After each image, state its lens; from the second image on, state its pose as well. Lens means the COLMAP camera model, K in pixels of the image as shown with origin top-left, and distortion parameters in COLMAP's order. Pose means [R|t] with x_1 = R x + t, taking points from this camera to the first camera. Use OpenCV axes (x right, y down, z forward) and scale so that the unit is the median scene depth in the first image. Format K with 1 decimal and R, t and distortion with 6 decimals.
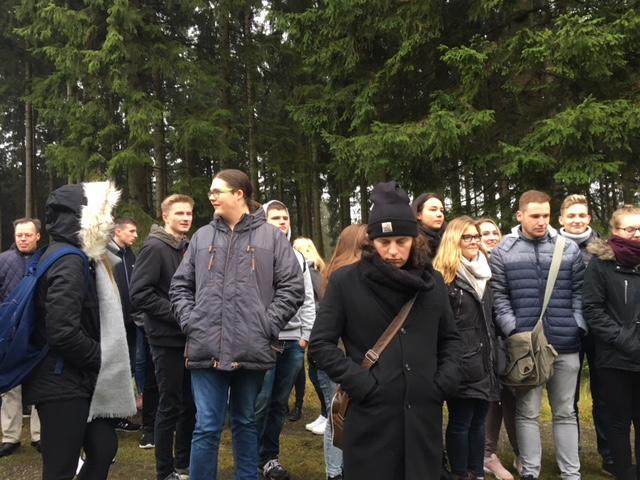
lens RADIAL K [[548.3, 0, 302.3], [0, 548.3, 237.6], [0, 0, 1]] dist [0.005174, -0.022493]
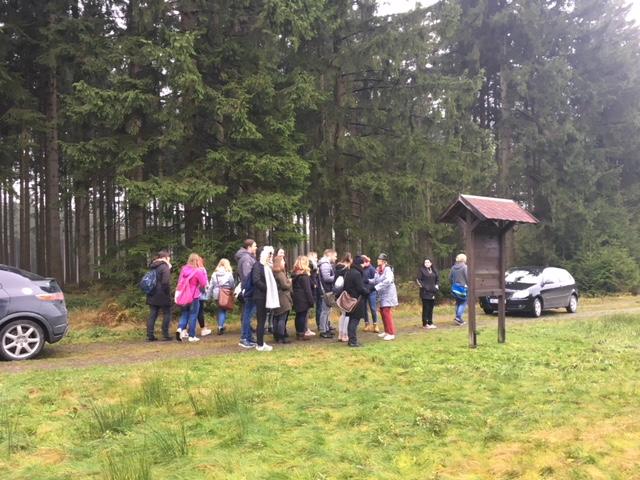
lens RADIAL K [[540.1, 0, 318.9], [0, 540.1, 251.6], [0, 0, 1]] dist [0.006256, -0.002883]
pose [[0.572634, 0.029499, 0.819280, -1.809872], [-0.068025, 0.997616, 0.011626, -0.075082], [-0.816984, -0.062389, 0.573275, -0.701196]]
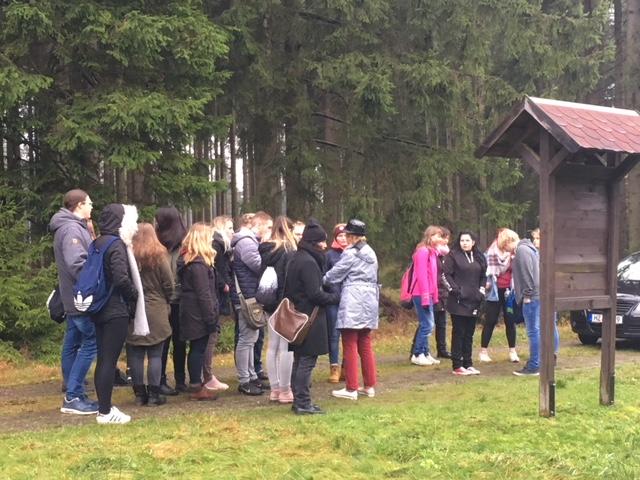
lens RADIAL K [[1079.4, 0, 320.8], [0, 1079.4, 269.7], [0, 0, 1]] dist [0.006253, 0.011166]
pose [[0.528446, -0.007852, 0.848931, -1.686622], [-0.075785, 0.995529, 0.056384, -0.074899], [-0.845578, -0.094132, 0.525488, -0.690076]]
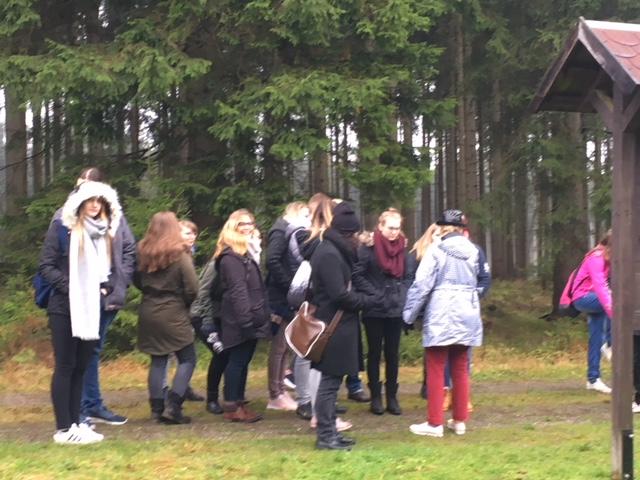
lens RADIAL K [[1102.4, 0, 320.0], [0, 1102.4, 240.0], [0, 0, 1]] dist [0.005960, 0.008104]
pose [[0.808598, 0.031687, 0.587508, -0.903067], [-0.069928, 0.996647, 0.042490, -0.062285], [-0.584192, -0.075440, 0.808102, -0.915505]]
